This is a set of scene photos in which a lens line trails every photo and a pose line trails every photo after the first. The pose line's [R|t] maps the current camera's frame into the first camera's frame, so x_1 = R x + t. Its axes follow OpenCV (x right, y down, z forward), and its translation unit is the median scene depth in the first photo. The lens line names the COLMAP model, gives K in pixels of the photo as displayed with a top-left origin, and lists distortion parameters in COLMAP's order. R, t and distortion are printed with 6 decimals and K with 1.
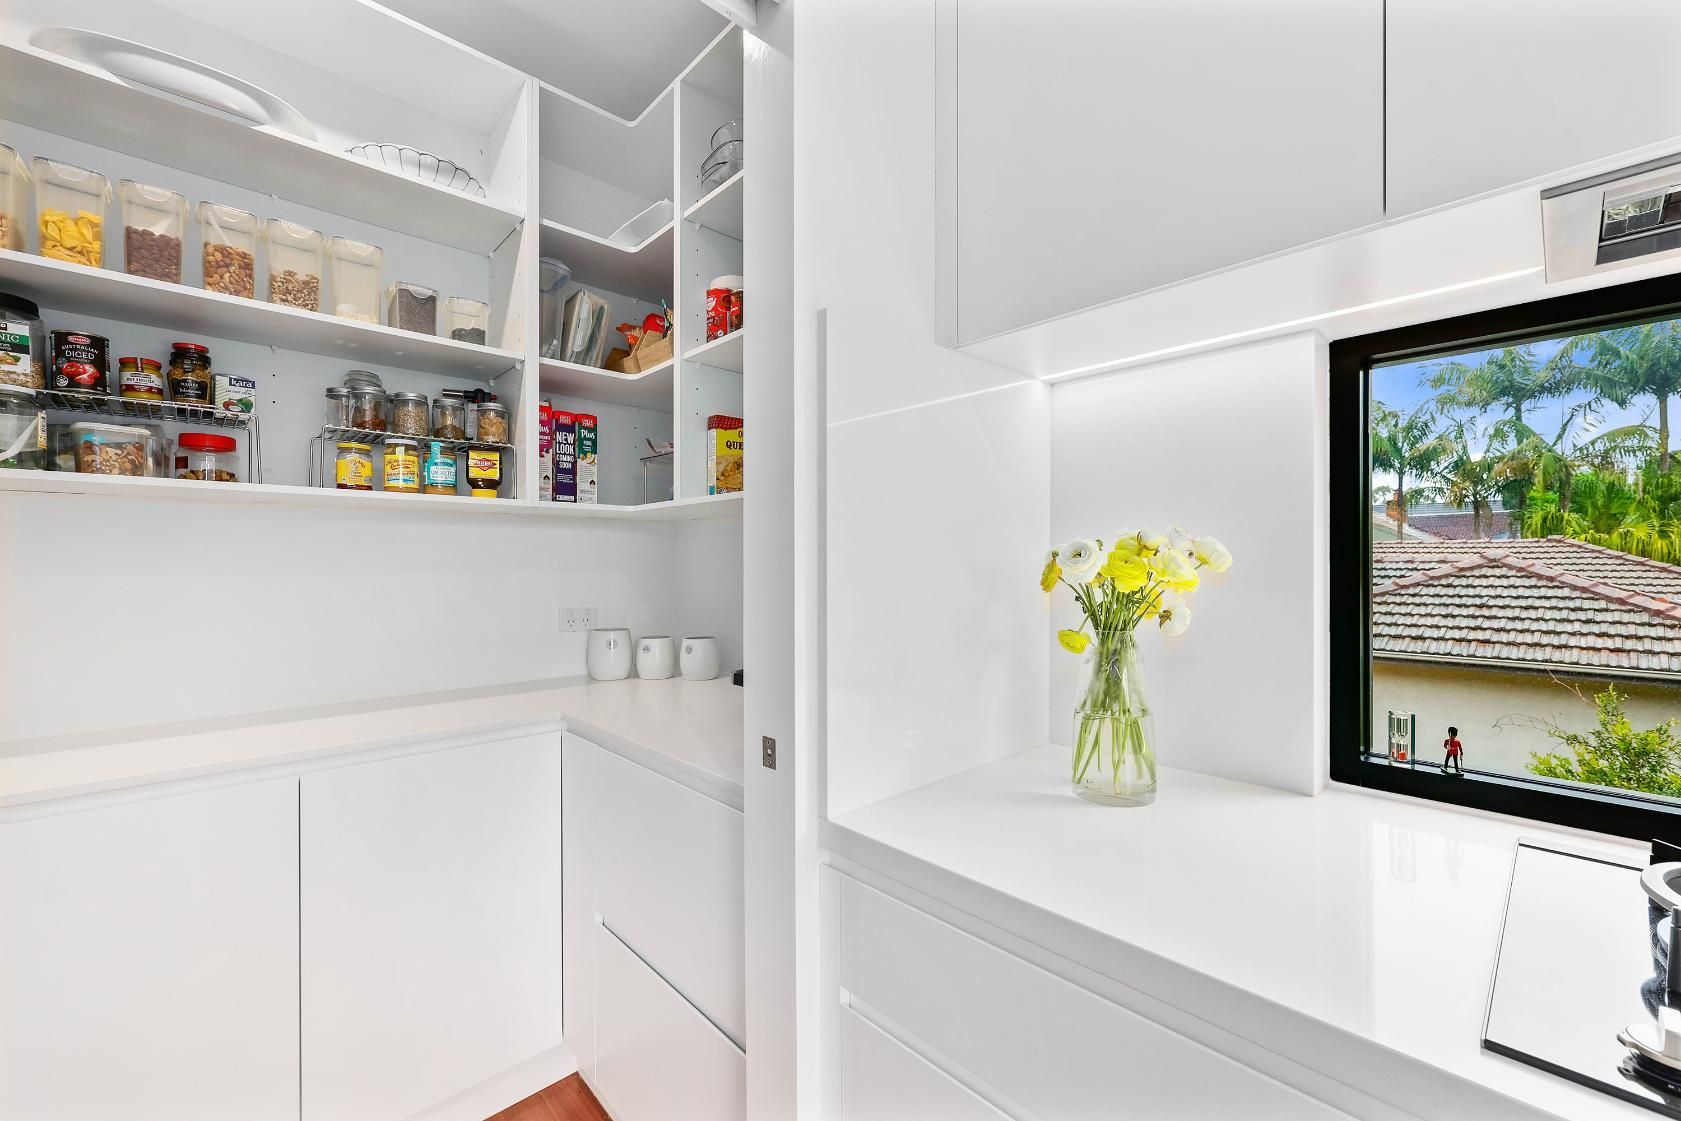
lens RADIAL K [[678.4, 0, 840.4], [0, 678.4, 563.4], [0, 0, 1]] dist [0.000483, -0.000367]
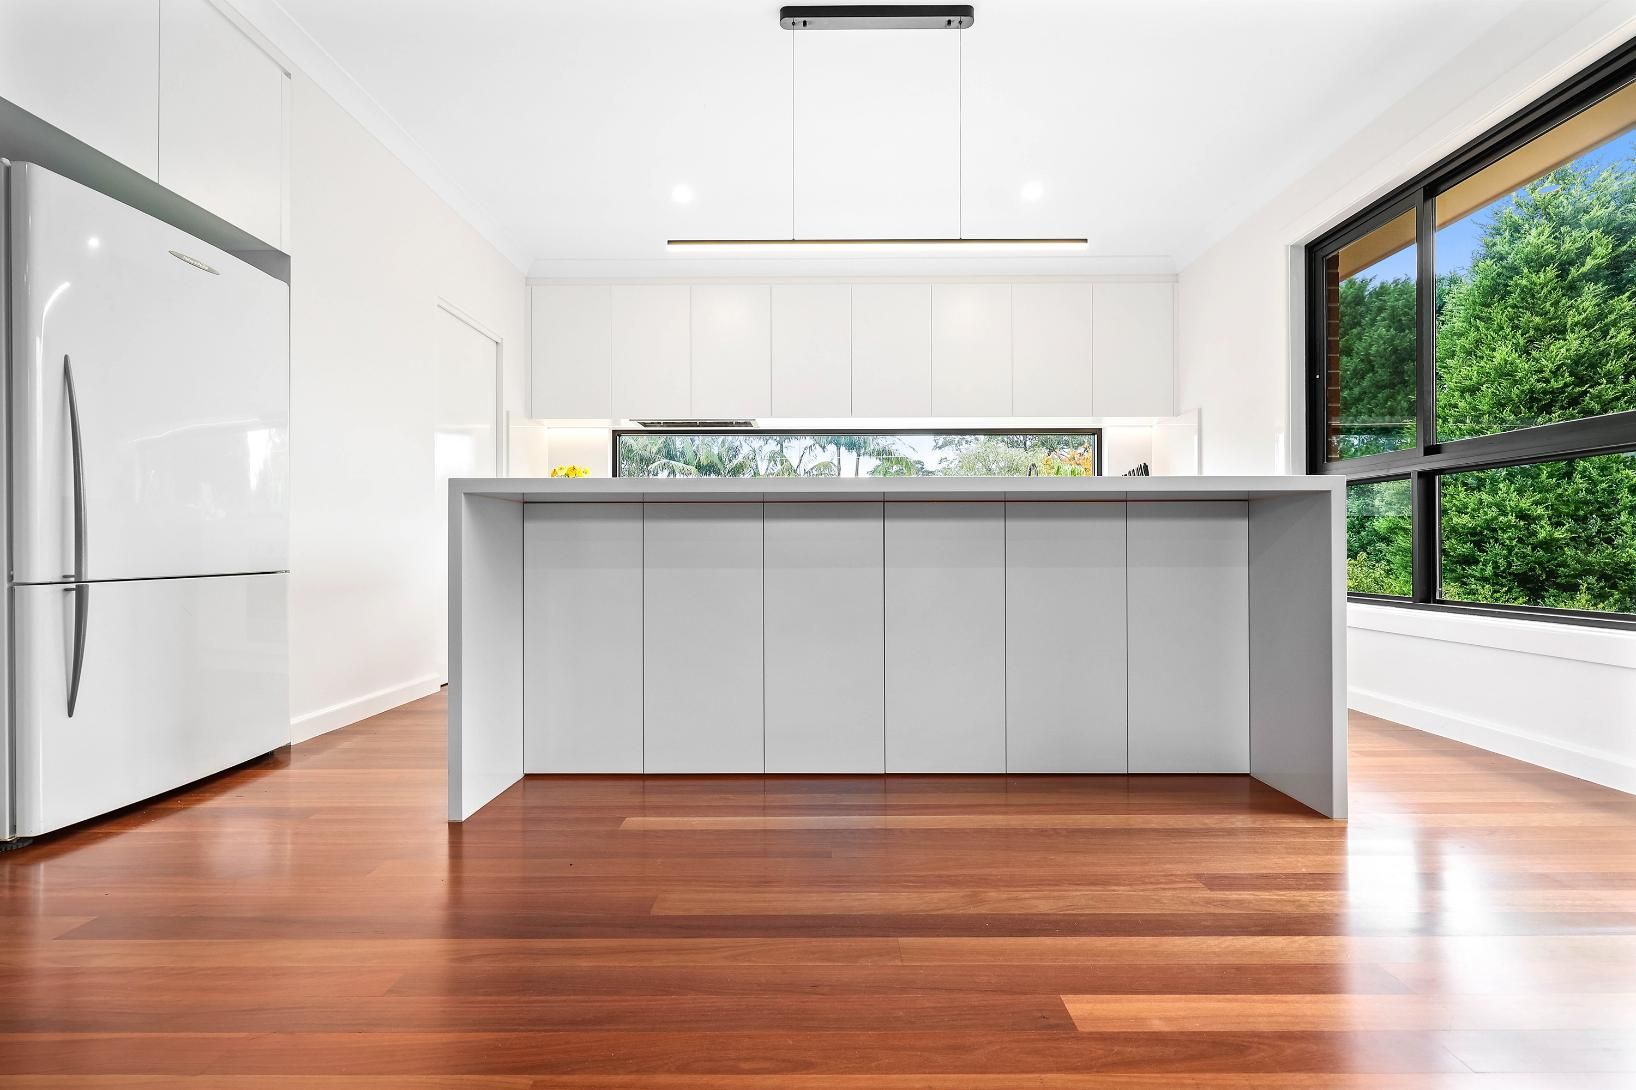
lens RADIAL K [[660.3, 0, 821.7], [0, 660.3, 544.3], [0, 0, 1]] dist [0.000483, -0.000367]
pose [[0.688282, 0.008620, 0.725392, -0.985405], [-0.002919, 0.999954, -0.009113, 0.312121], [-0.725437, 0.004155, 0.688276, -1.995239]]
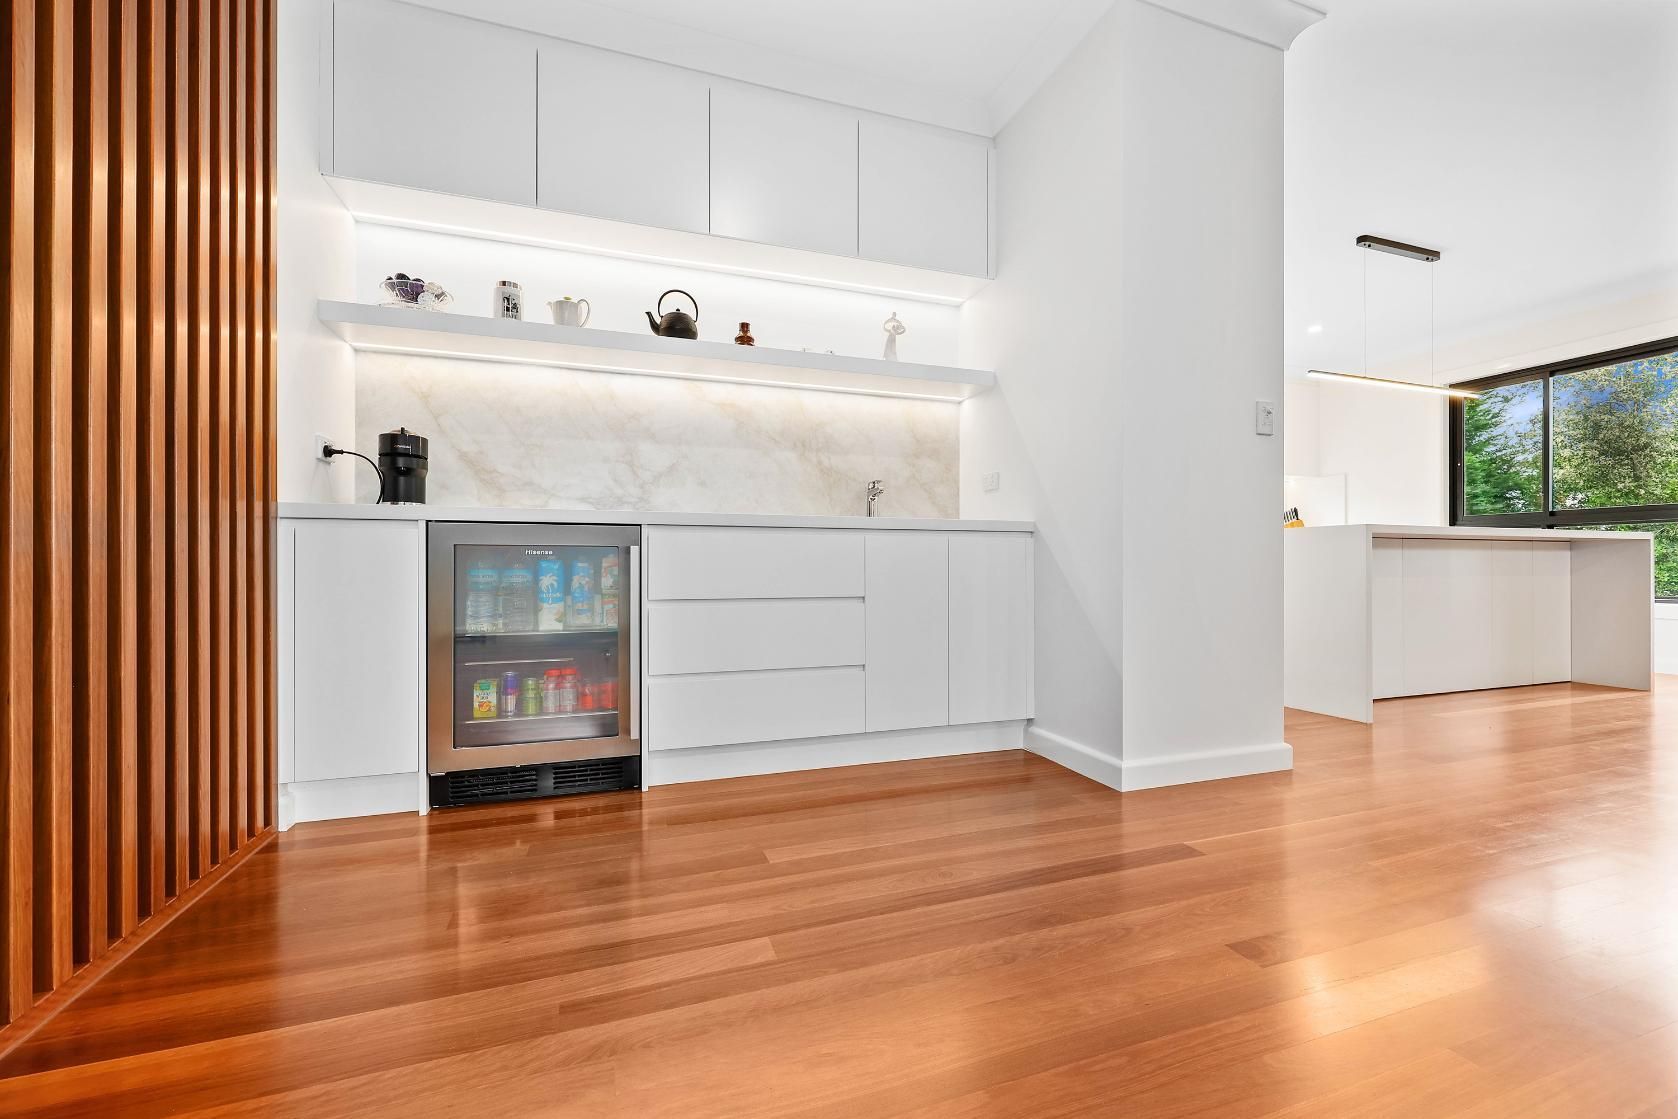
lens RADIAL K [[677.2, 0, 845.5], [0, 677.2, 564.5], [0, 0, 1]] dist [0.000483, -0.000367]
pose [[0.407366, 0.005547, 0.913248, -2.872031], [-0.004275, 0.999982, -0.004167, 0.322969], [-0.913255, -0.002206, 0.407383, -0.323263]]
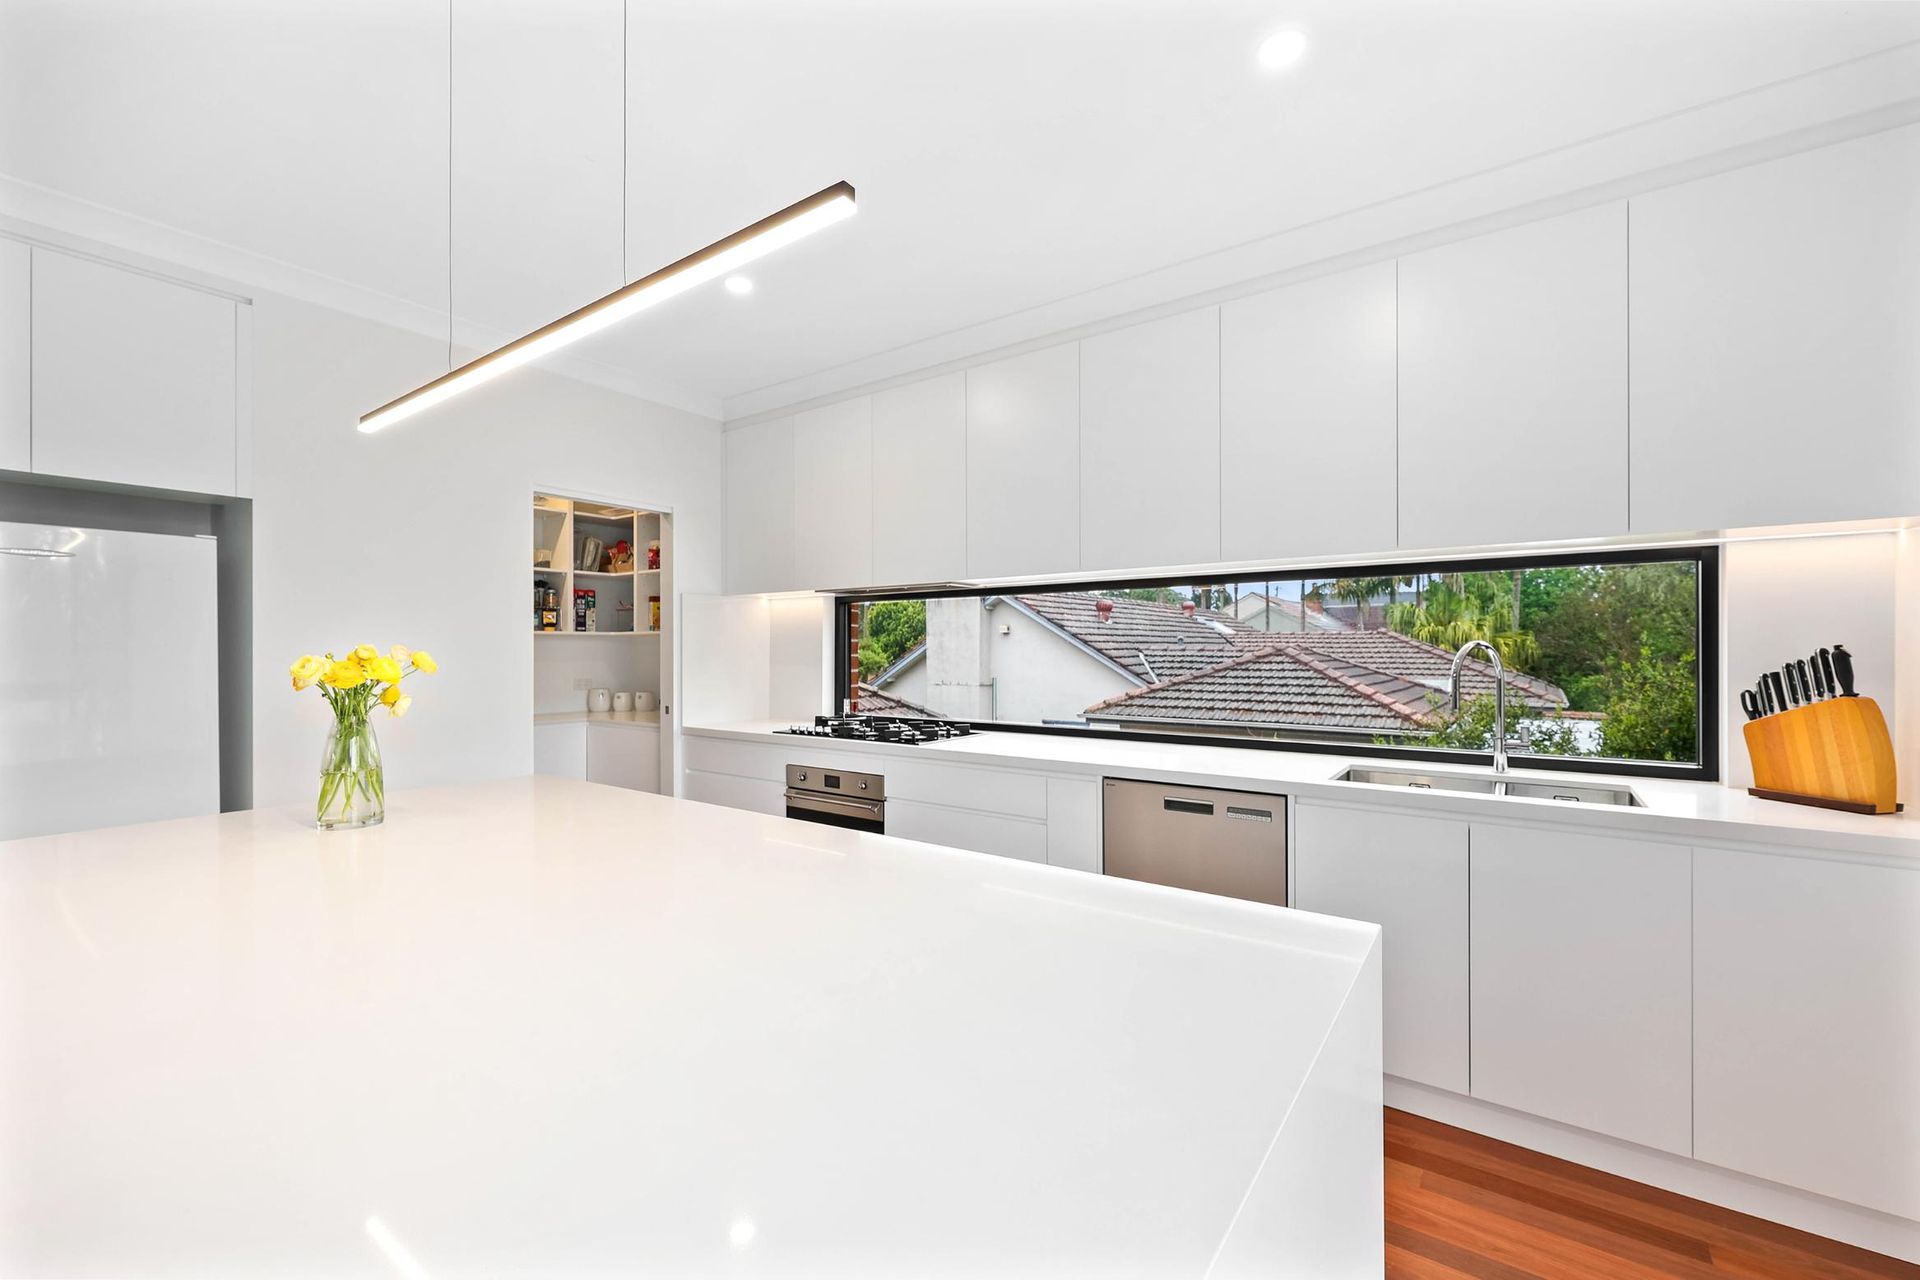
lens RADIAL K [[774.9, 0, 964.8], [0, 774.9, 648.8], [0, 0, 1]] dist [0.000483, -0.000367]
pose [[0.979977, 0.001491, 0.199105, 0.363605], [-0.001550, 0.999999, 0.000145, -0.035418], [-0.199105, -0.000450, 0.979978, -1.960053]]
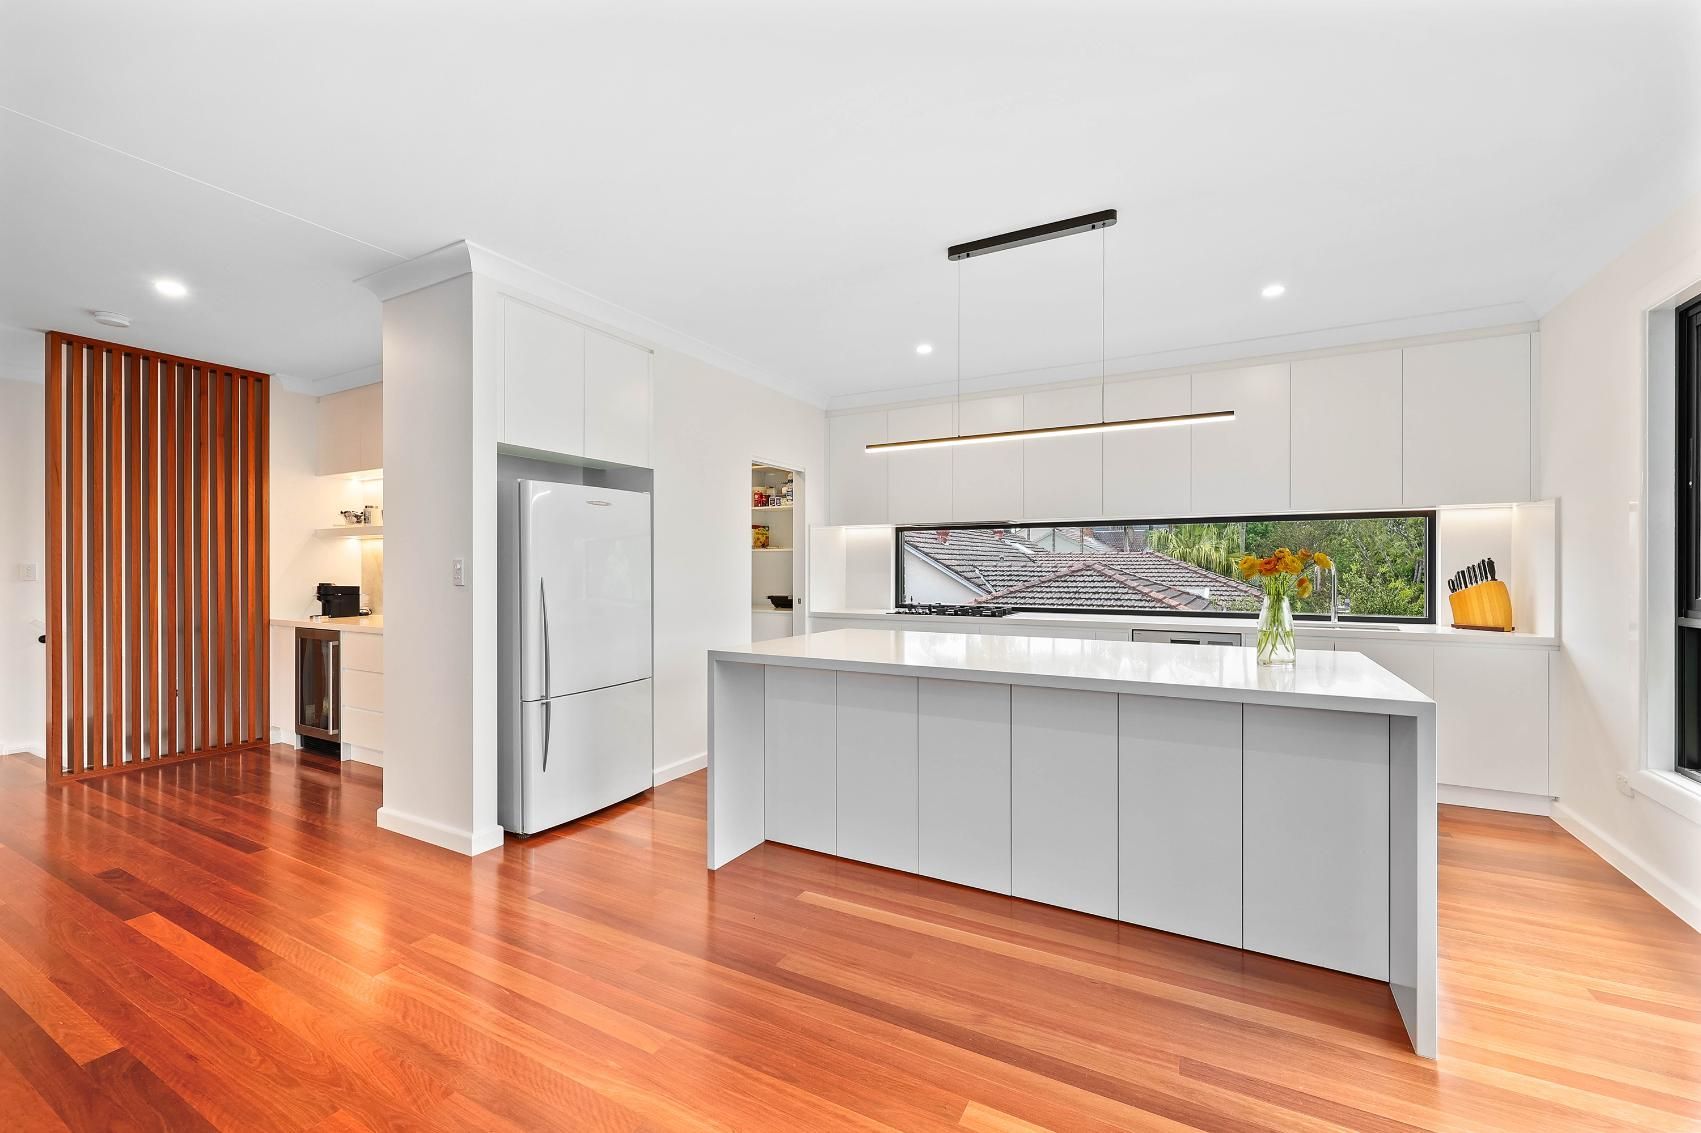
lens RADIAL K [[686.5, 0, 853.4], [0, 686.5, 568.5], [0, 0, 1]] dist [0.000483, -0.000367]
pose [[0.949169, 0.002695, 0.314756, -0.829071], [-0.003708, 0.999990, 0.002619, -0.006204], [-0.314745, -0.003653, 0.949169, -2.575412]]
